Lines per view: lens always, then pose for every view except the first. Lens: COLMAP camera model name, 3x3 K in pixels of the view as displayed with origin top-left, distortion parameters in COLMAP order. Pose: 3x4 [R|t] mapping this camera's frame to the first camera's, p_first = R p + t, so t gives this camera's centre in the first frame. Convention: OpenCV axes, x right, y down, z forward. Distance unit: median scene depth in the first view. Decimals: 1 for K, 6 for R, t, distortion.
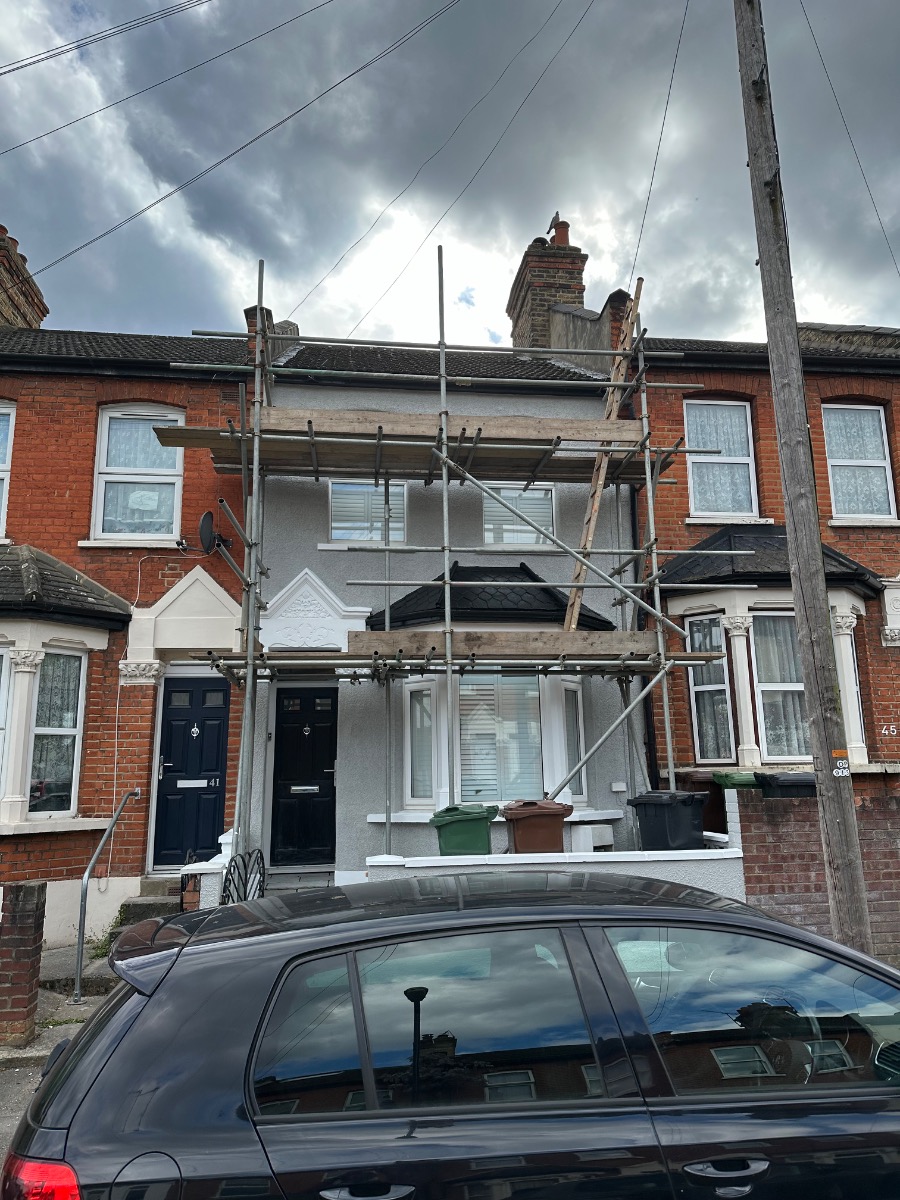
lens RADIAL K [[847.6, 0, 499.2], [0, 847.6, 601.9], [0, 0, 1]] dist [0.095341, -0.132477]
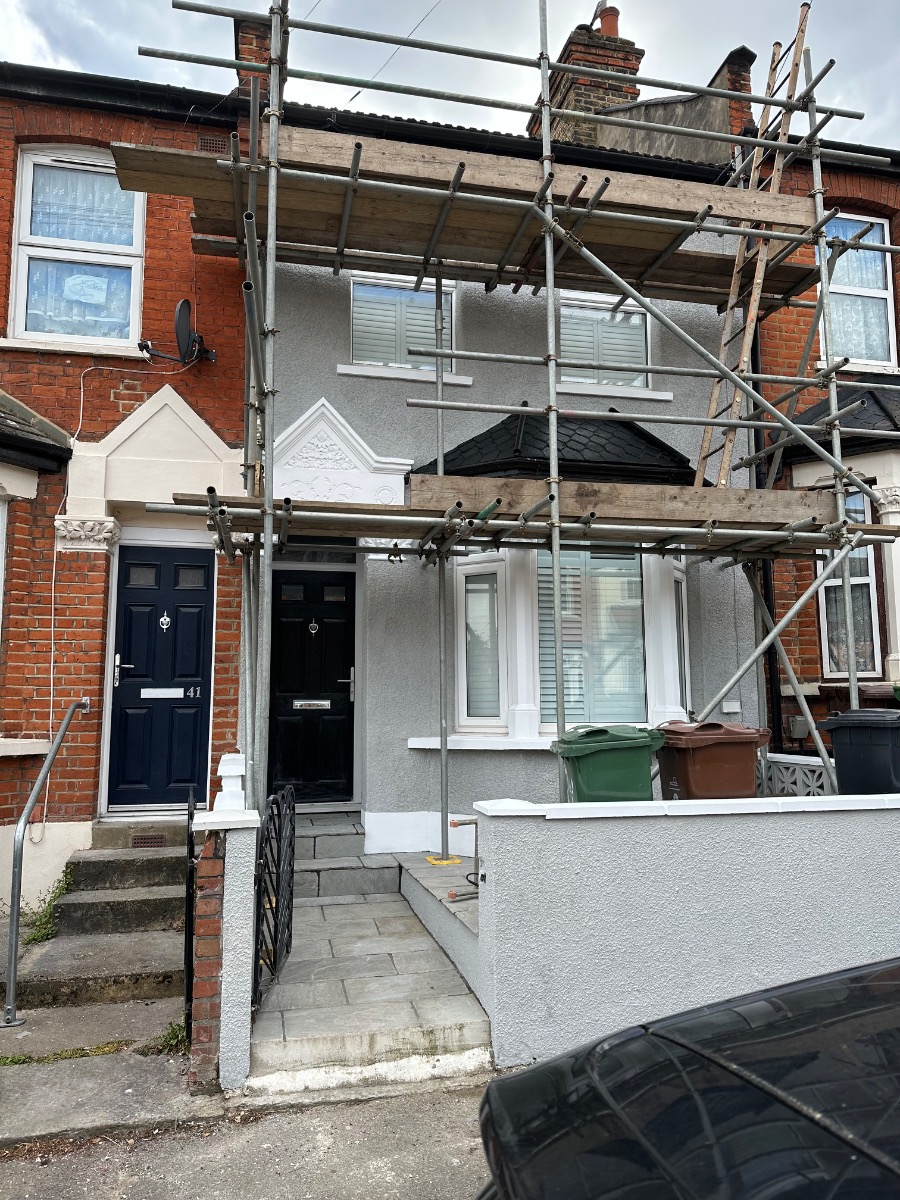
lens RADIAL K [[820.0, 0, 474.0], [0, 820.0, 601.5], [0, 0, 1]] dist [0.082021, -0.114552]
pose [[0.995695, 0.023357, 0.089694, -0.162891], [-0.030456, 0.996439, 0.078618, 0.073417], [-0.087538, -0.081011, 0.992862, 0.298199]]
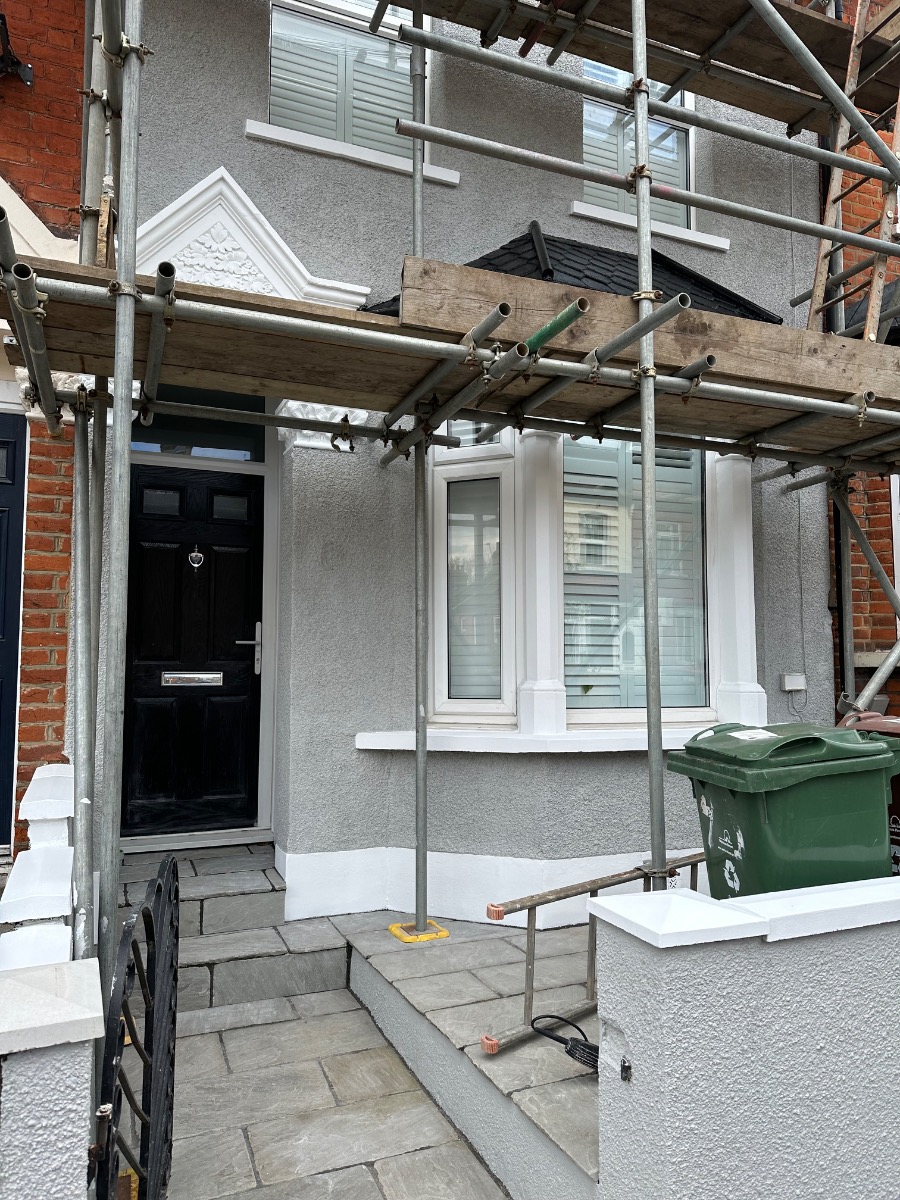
lens RADIAL K [[820.0, 0, 474.0], [0, 820.0, 601.5], [0, 0, 1]] dist [0.082021, -0.114552]
pose [[0.967753, 0.036354, 0.249265, -0.204676], [-0.065604, 0.991758, 0.110058, 0.122993], [-0.243209, -0.122862, 0.962161, 0.555771]]
